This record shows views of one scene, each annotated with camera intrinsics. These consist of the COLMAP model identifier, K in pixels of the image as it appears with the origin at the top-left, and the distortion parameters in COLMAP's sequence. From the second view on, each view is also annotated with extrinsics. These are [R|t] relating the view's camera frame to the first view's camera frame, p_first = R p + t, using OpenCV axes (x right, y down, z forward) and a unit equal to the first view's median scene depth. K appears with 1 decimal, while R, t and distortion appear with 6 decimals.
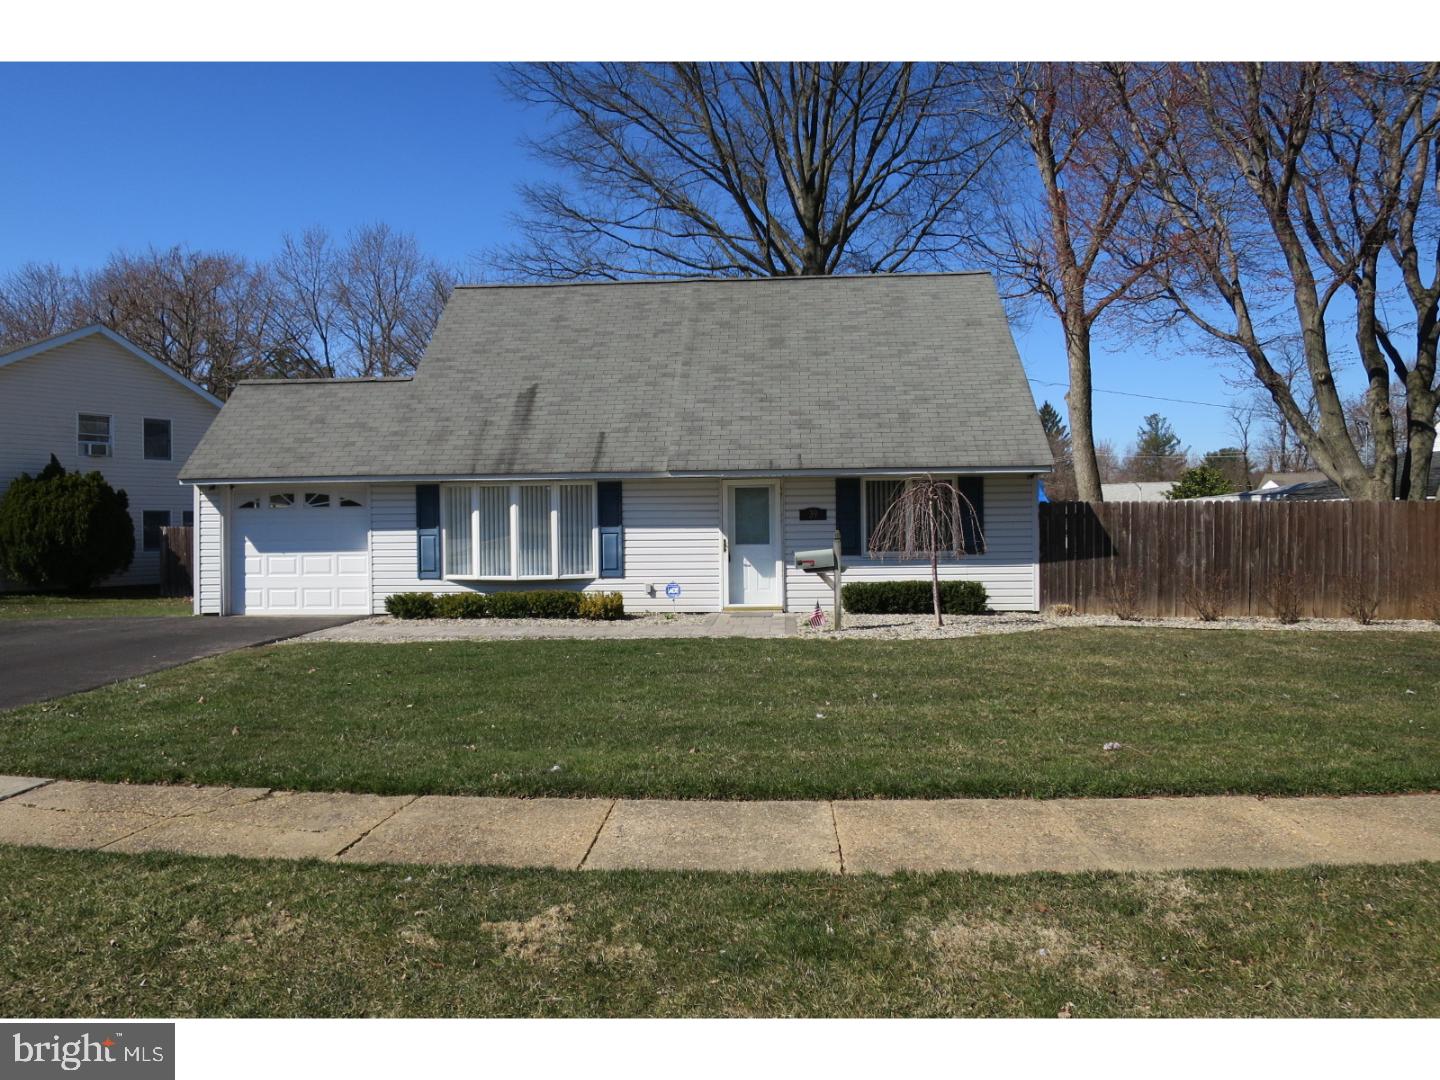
lens RADIAL K [[1020.1, 0, 720.0], [0, 1020.1, 542.7], [0, 0, 1]] dist [-0.042846, 0.004632]
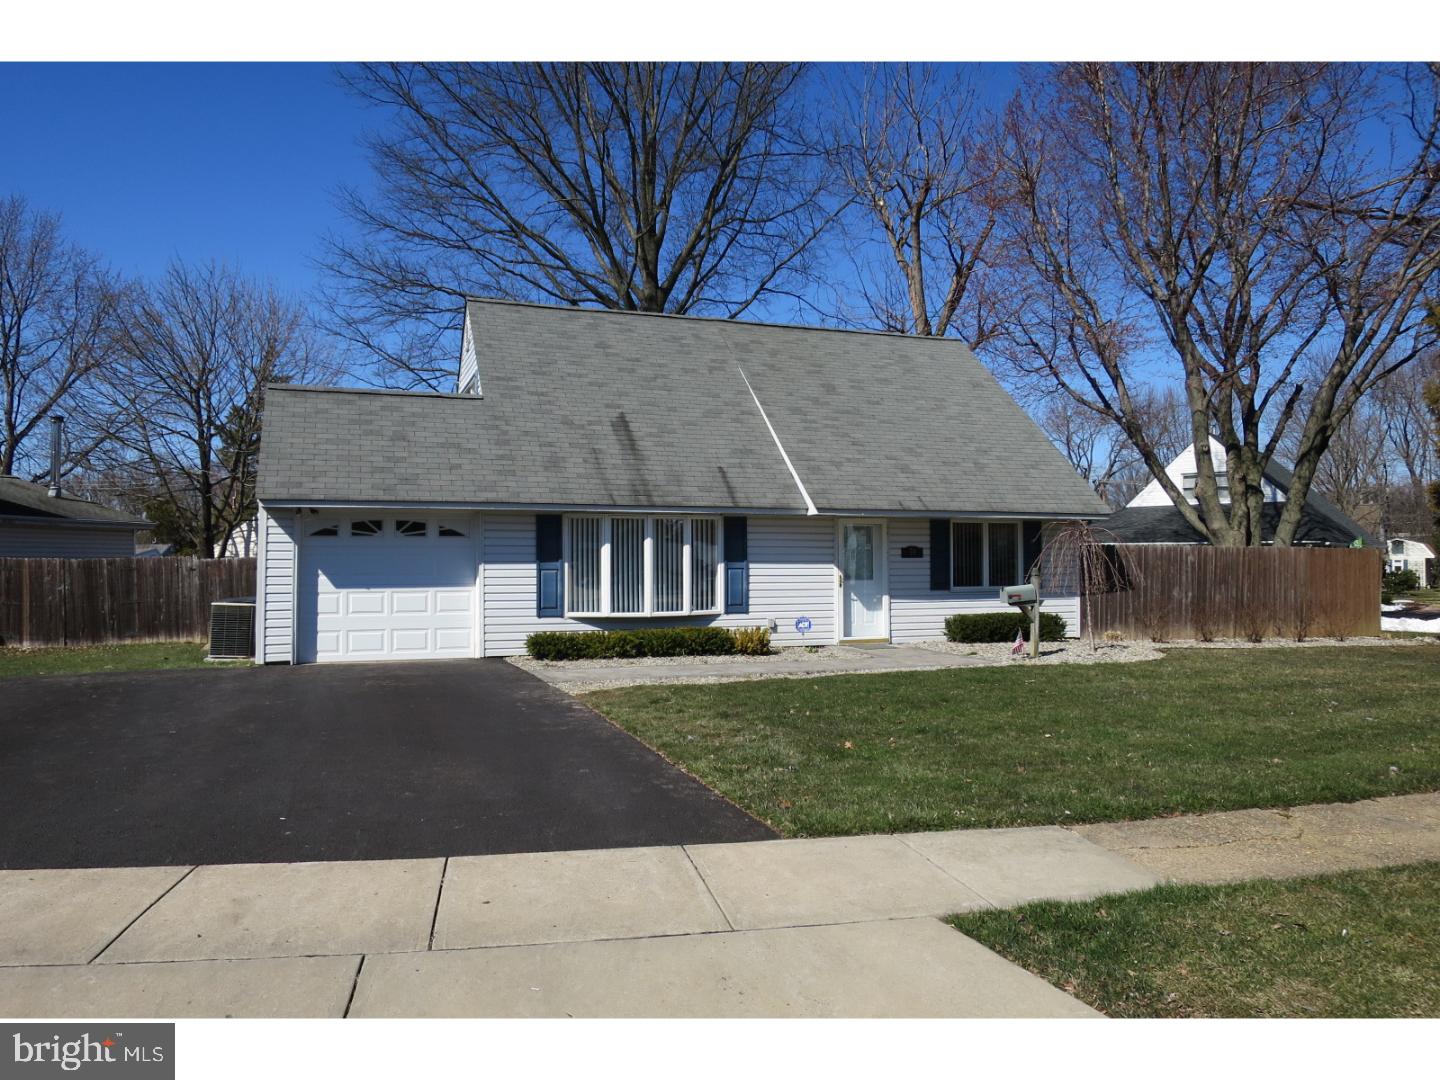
lens RADIAL K [[1020.1, 0, 720.7], [0, 1020.1, 543.2], [0, 0, 1]] dist [-0.042846, 0.004632]
pose [[0.916404, 0.016274, 0.399923, -0.520964], [-0.002208, 0.999363, -0.035609, 0.001443], [-0.400248, 0.031750, 0.915857, 0.091334]]
